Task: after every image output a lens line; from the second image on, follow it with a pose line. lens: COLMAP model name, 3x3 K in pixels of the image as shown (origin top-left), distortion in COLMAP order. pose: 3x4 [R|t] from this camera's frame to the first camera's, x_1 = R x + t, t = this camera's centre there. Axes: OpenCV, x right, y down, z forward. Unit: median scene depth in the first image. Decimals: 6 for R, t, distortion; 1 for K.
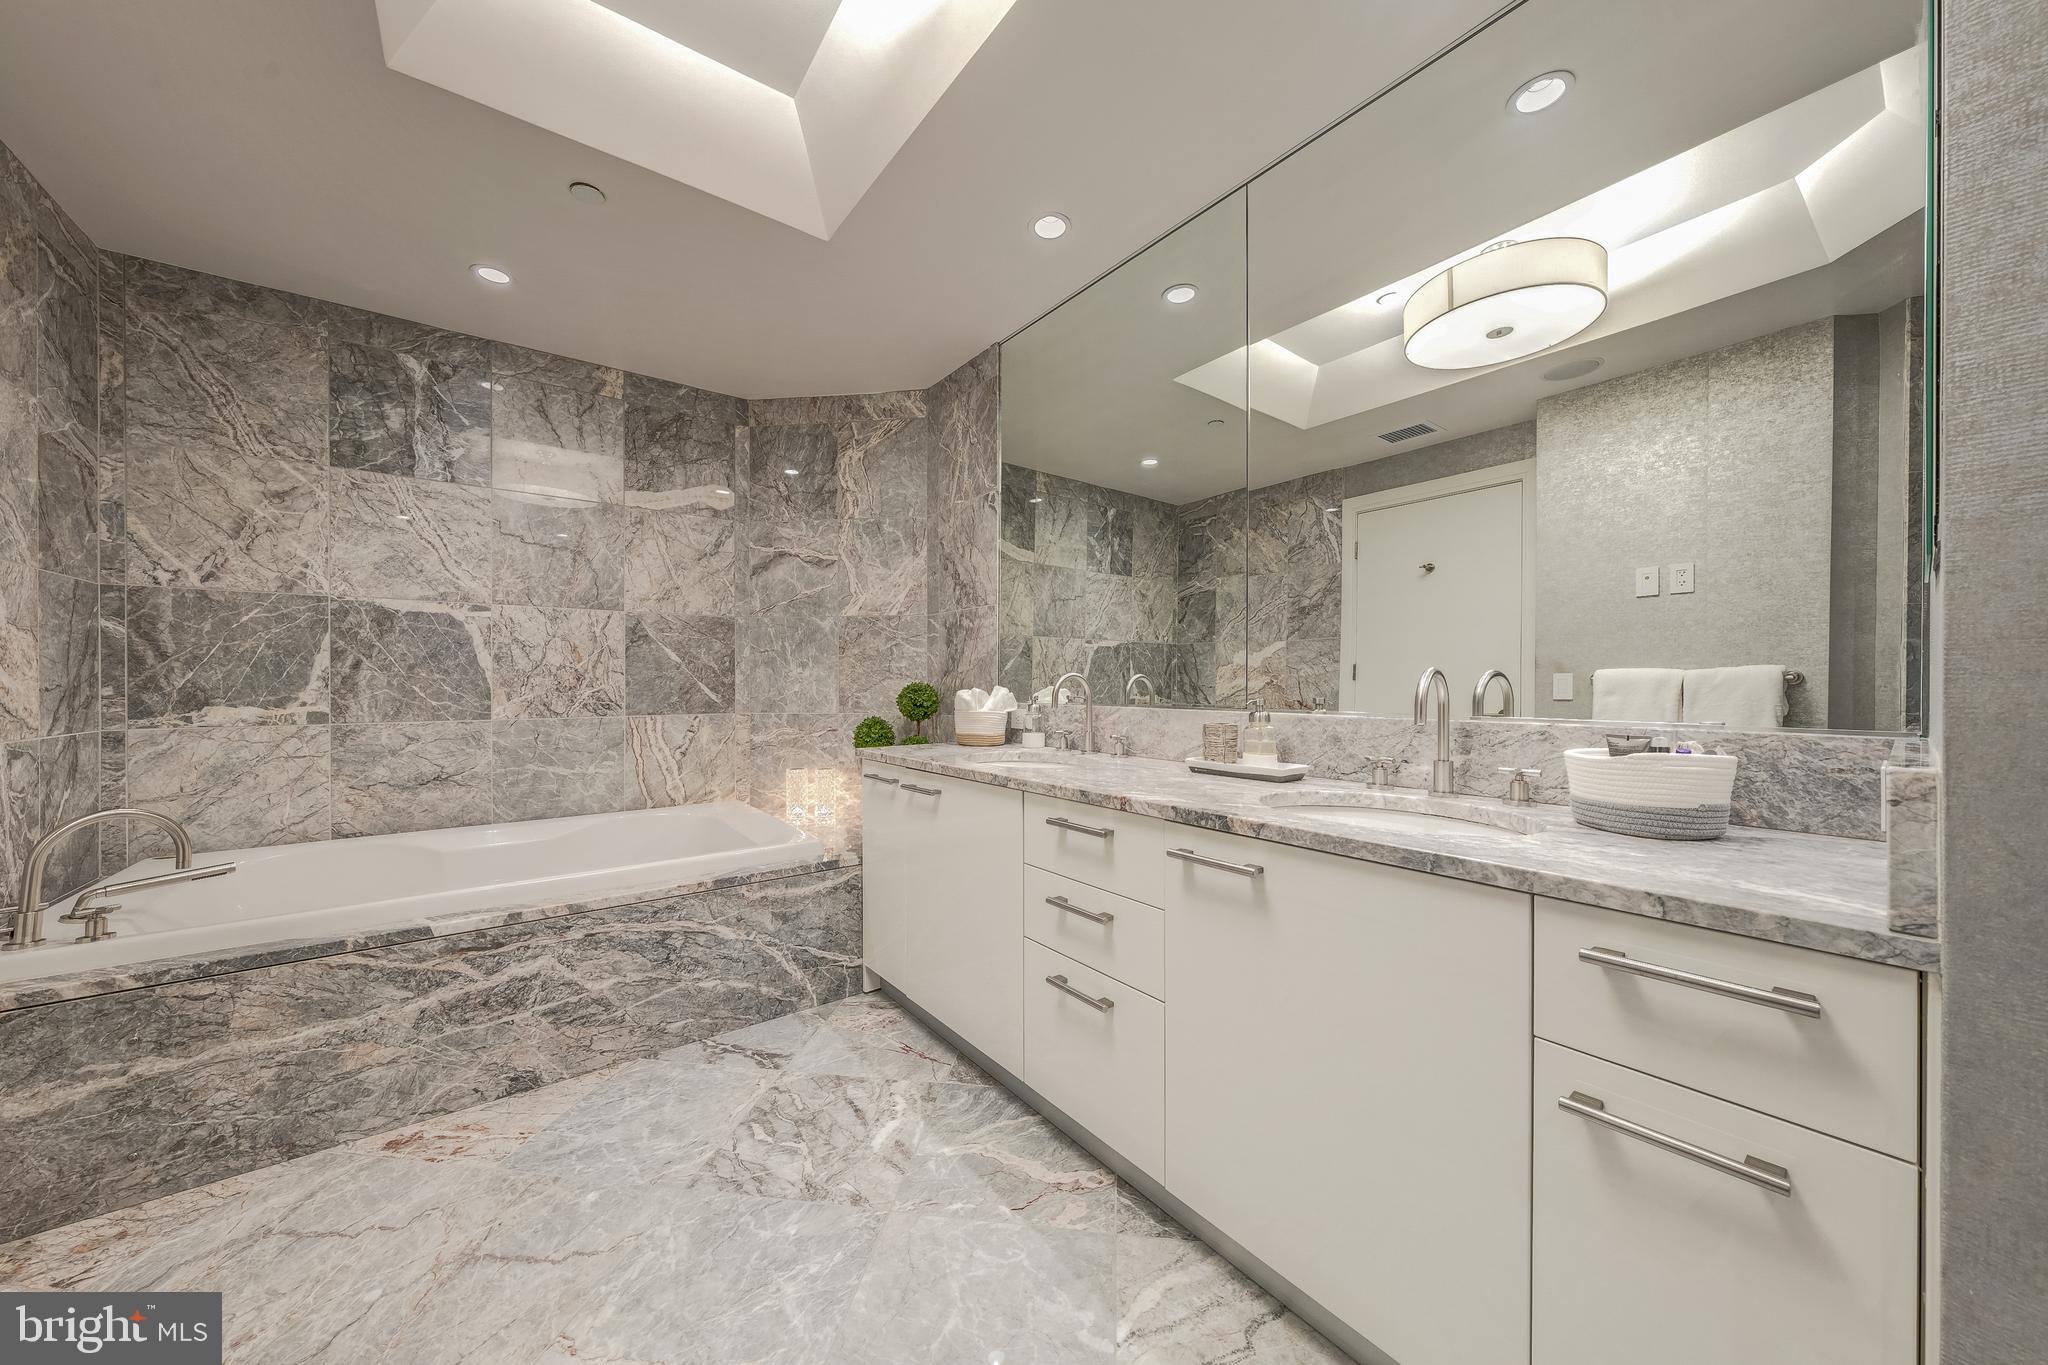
lens RADIAL K [[691.8, 0, 1028.6], [0, 691.8, 688.0], [0, 0, 1]] dist [0.001014, -0.000095]
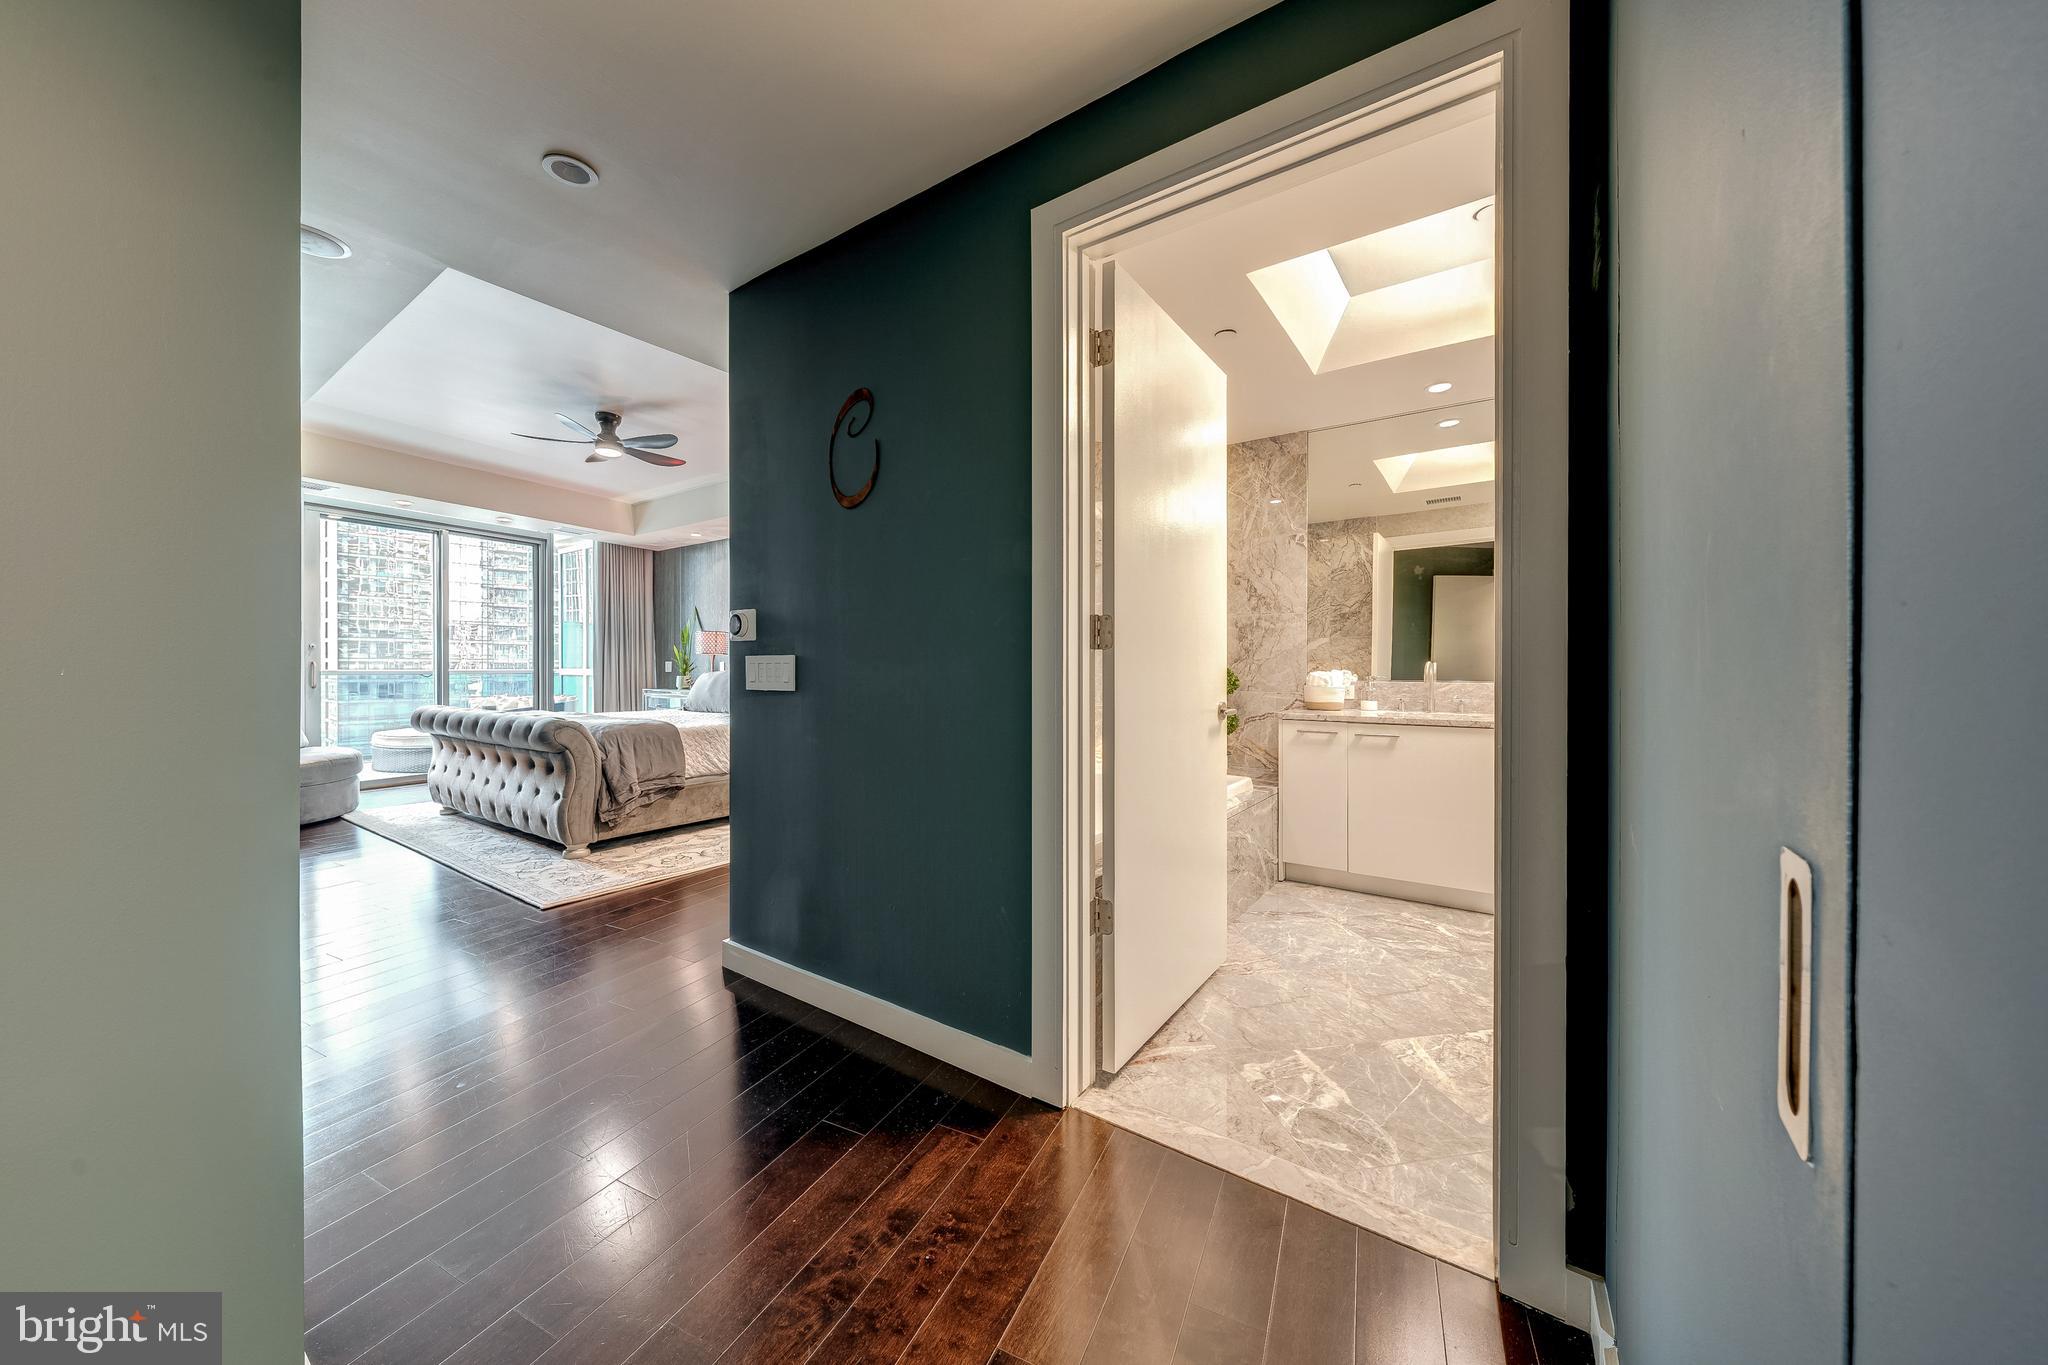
lens RADIAL K [[691.8, 0, 1029.5], [0, 691.8, 672.6], [0, 0, 1]] dist [0.001014, -0.000095]
pose [[0.949104, 0.003765, 0.314941, -0.990445], [-0.004466, 0.999989, 0.001503, 0.002732], [-0.314932, -0.002833, 0.949110, -0.173140]]
